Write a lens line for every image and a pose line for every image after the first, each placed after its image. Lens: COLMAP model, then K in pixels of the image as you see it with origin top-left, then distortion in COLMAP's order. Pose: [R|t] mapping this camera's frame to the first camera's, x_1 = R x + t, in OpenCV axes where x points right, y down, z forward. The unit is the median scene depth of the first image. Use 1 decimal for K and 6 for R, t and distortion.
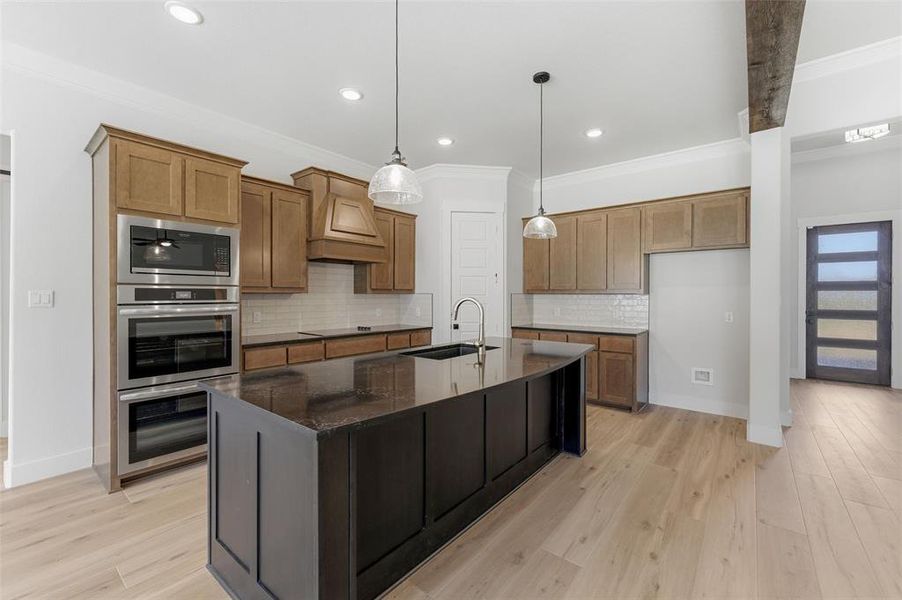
lens RADIAL K [[373.3, 0, 454.0], [0, 373.3, 296.5], [0, 0, 1]] dist [0.001173, 0.000286]
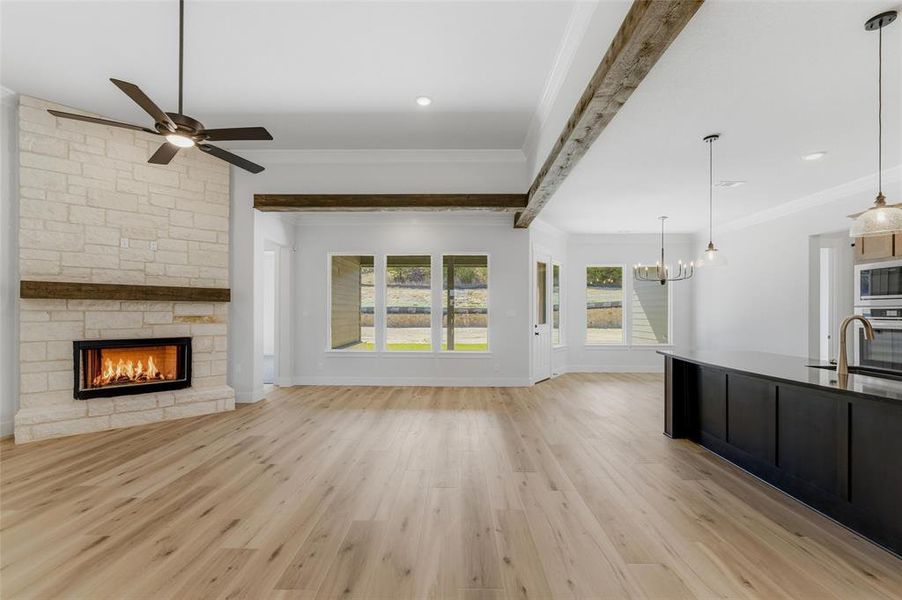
lens RADIAL K [[382.6, 0, 452.9], [0, 382.6, 310.8], [0, 0, 1]] dist [0.000282, 0.000220]
pose [[-0.790447, -0.007725, -0.612482, 1.460837], [-0.010833, 0.999940, 0.001368, 0.002393], [0.612435, 0.007717, -0.790483, 1.153878]]
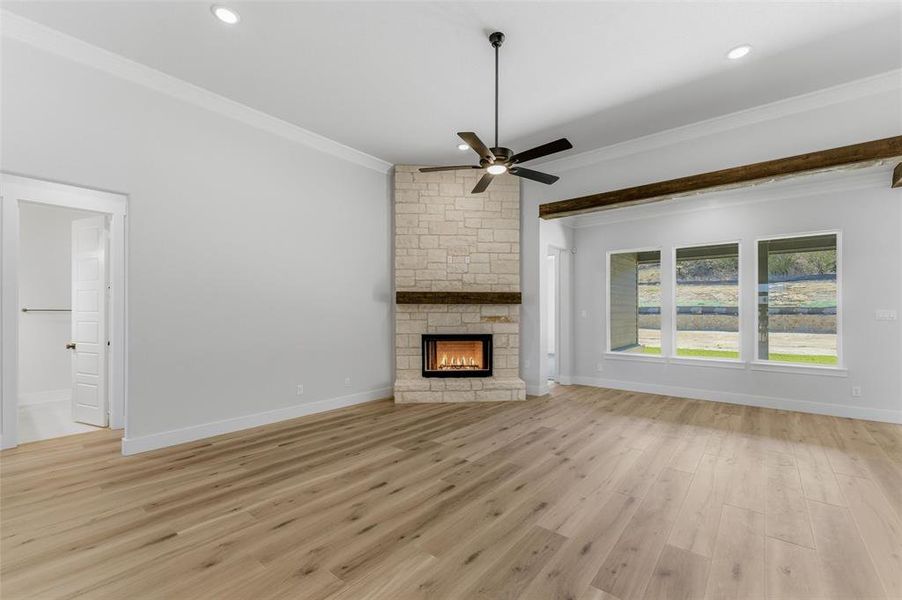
lens RADIAL K [[382.6, 0, 452.9], [0, 382.6, 310.8], [0, 0, 1]] dist [0.000282, 0.000220]
pose [[-0.999945, -0.003717, 0.009757, 1.534570], [-0.003674, 0.999983, 0.004450, 0.002746], [-0.009773, 0.004414, -0.999943, 1.119901]]
